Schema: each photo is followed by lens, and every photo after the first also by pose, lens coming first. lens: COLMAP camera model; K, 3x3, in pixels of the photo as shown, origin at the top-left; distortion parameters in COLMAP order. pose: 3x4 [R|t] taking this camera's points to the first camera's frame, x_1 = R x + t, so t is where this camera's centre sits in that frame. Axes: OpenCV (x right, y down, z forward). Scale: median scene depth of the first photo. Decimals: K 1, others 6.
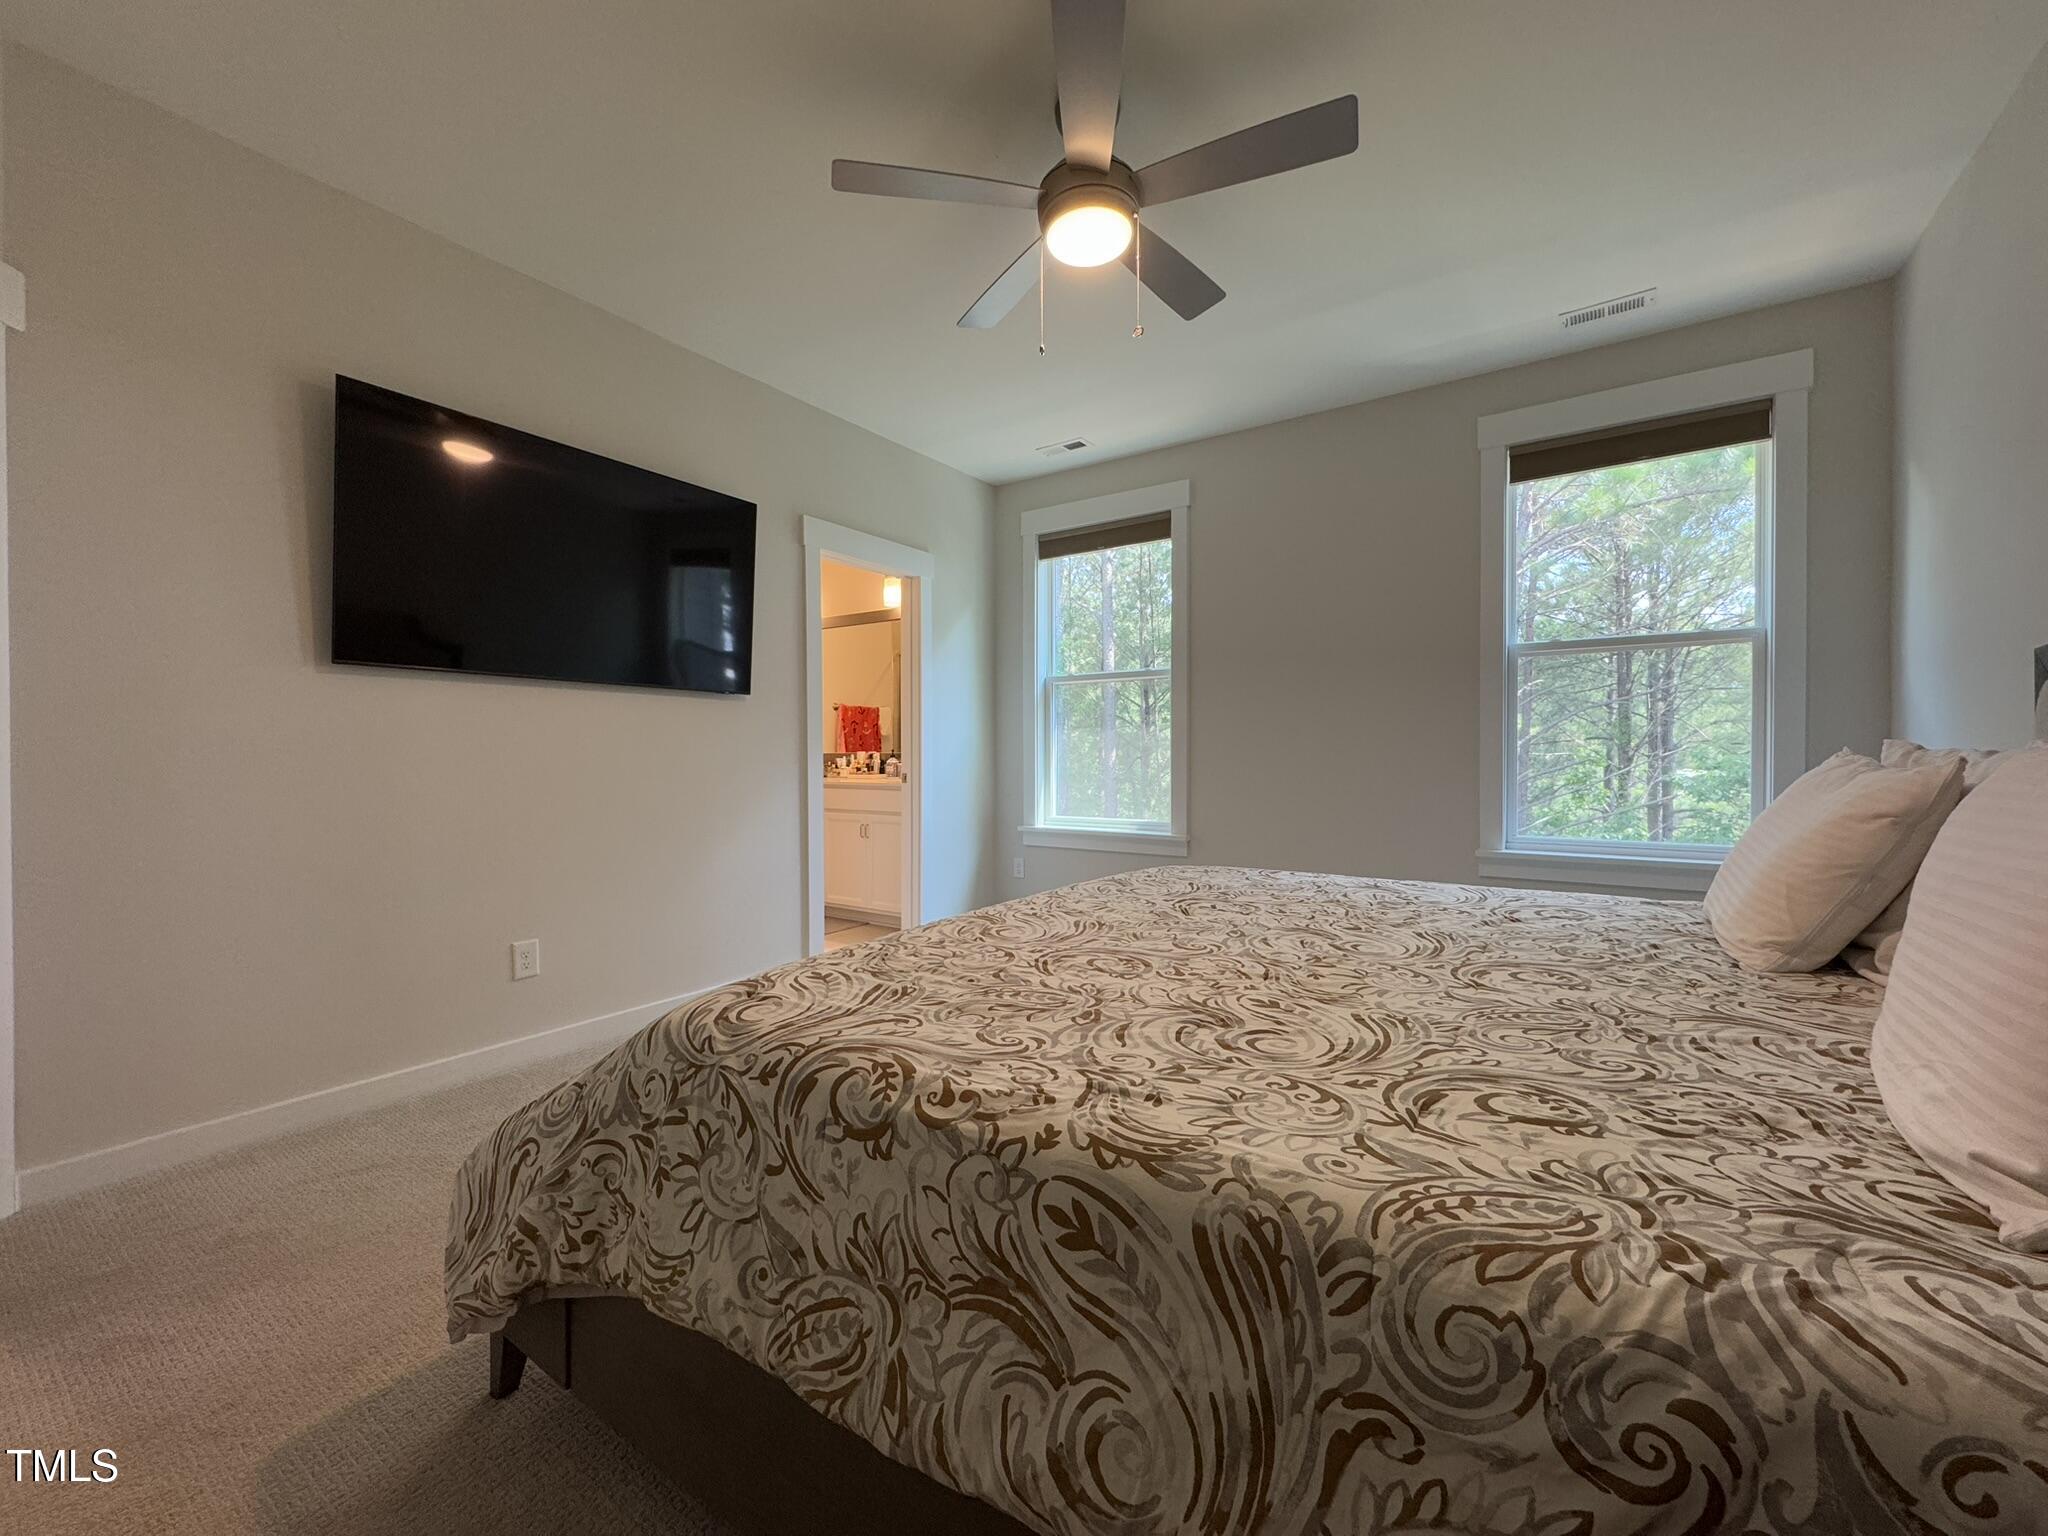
lens RADIAL K [[815.5, 0, 1021.8], [0, 815.5, 765.8], [0, 0, 1]] dist [-0.003616, 0.000608]
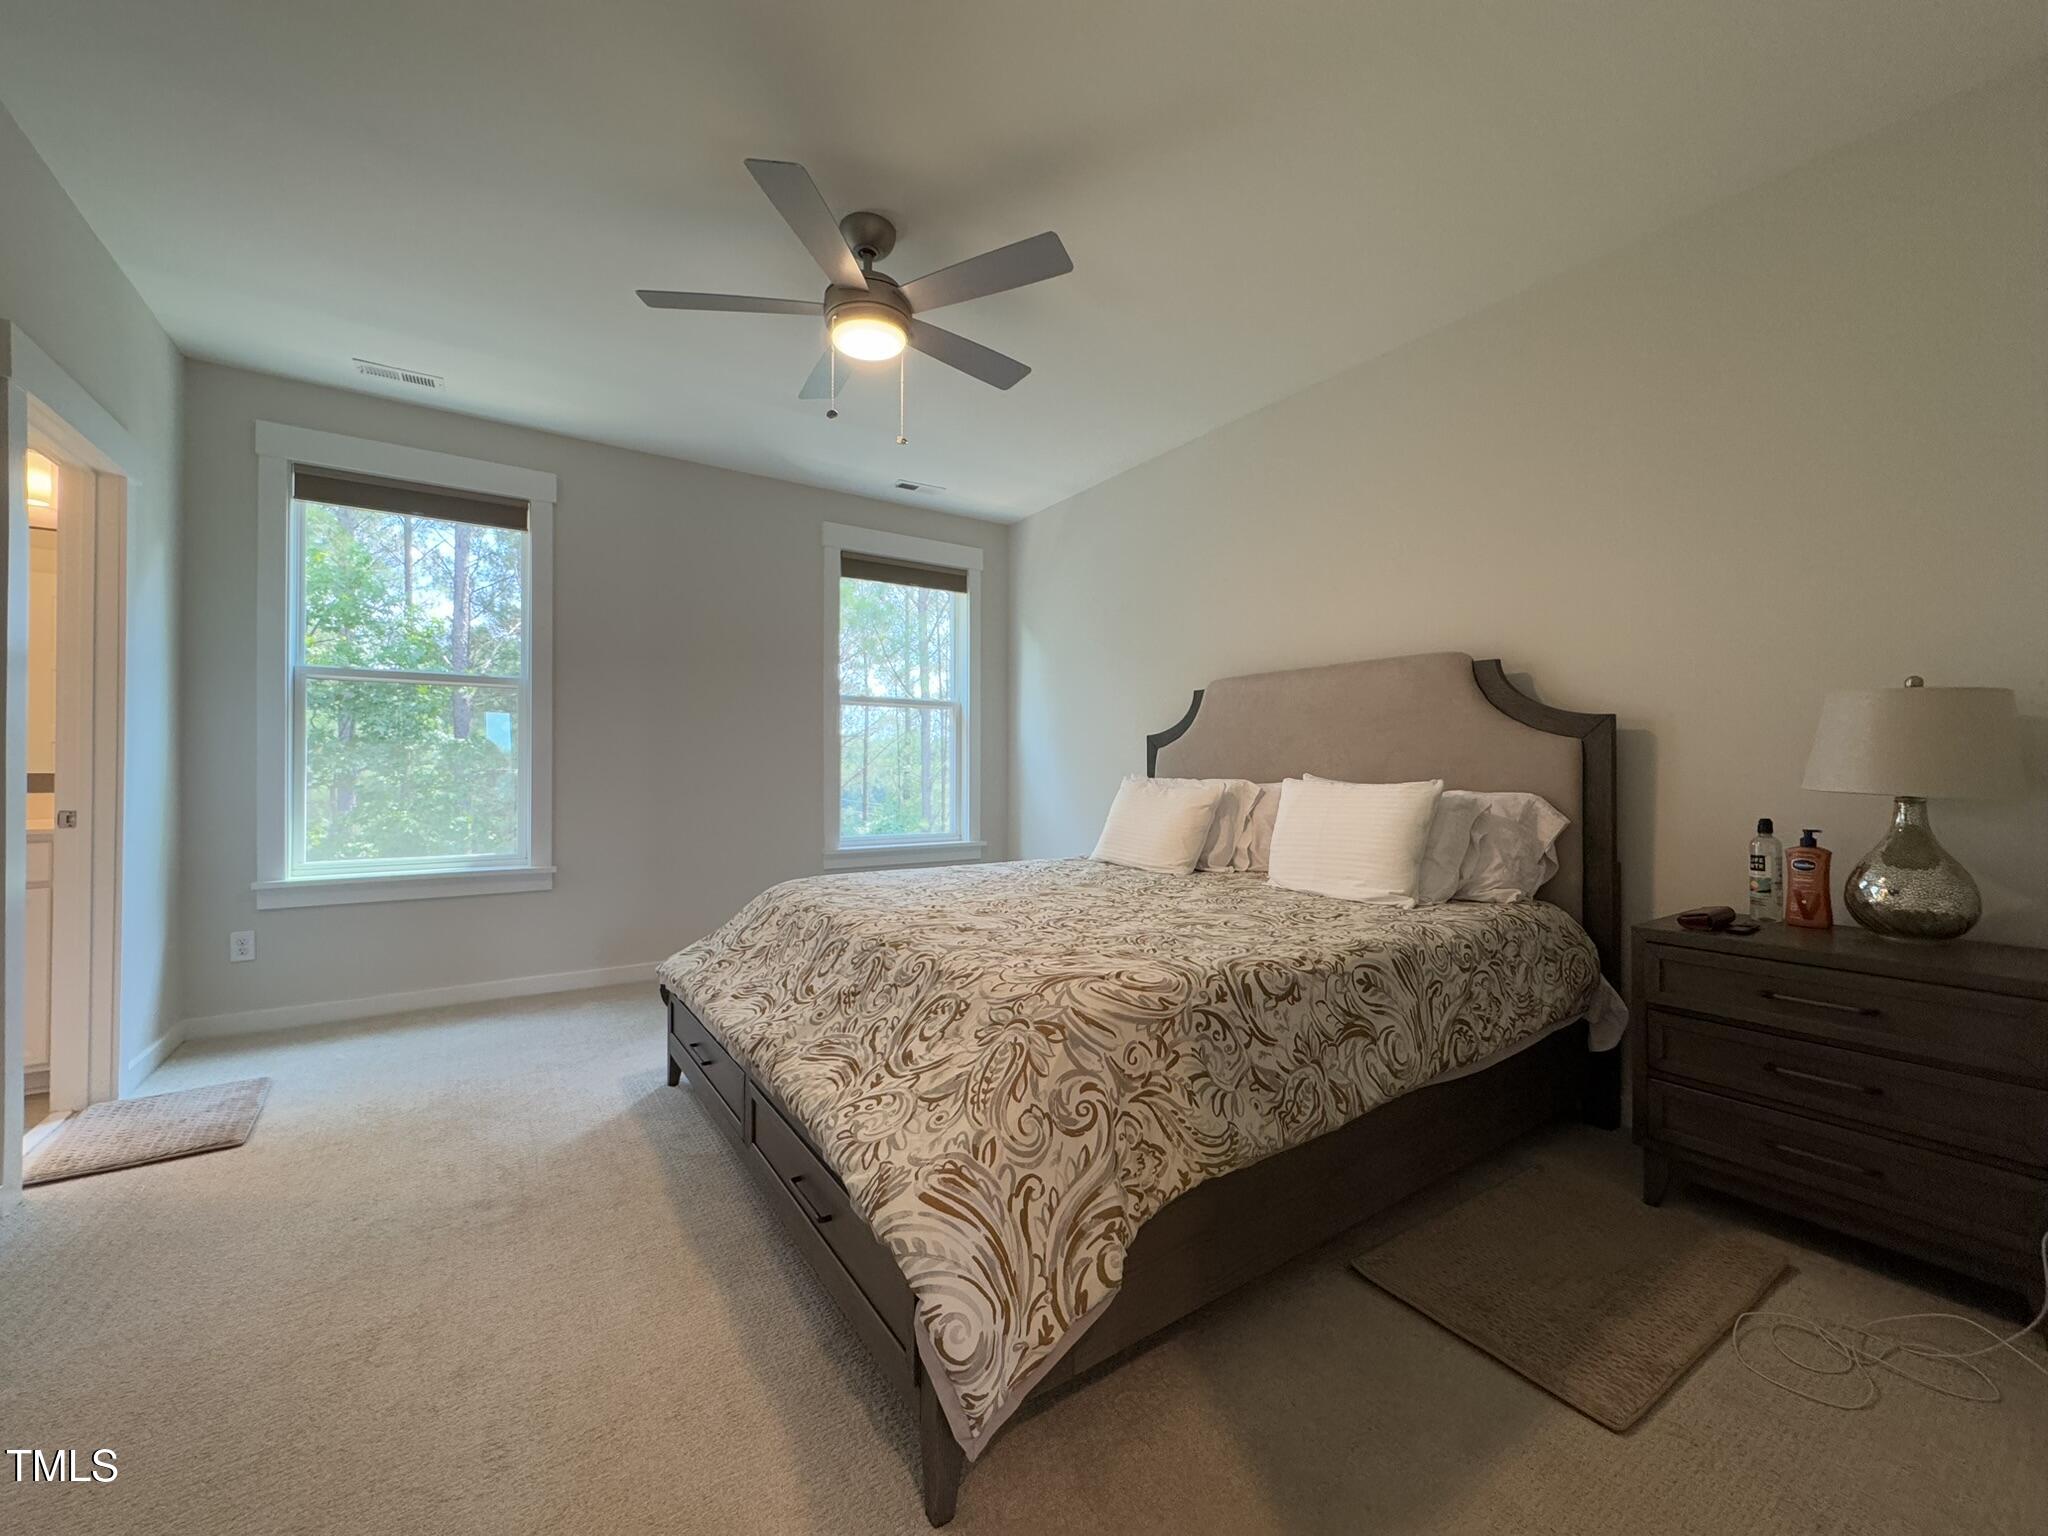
lens RADIAL K [[815.5, 0, 1021.8], [0, 815.5, 765.8], [0, 0, 1]] dist [-0.003616, 0.000608]
pose [[0.364916, 0.007730, 0.931008, -1.509802], [0.006643, 0.999918, -0.010906, -0.039749], [-0.931017, 0.010165, 0.364835, 0.614911]]
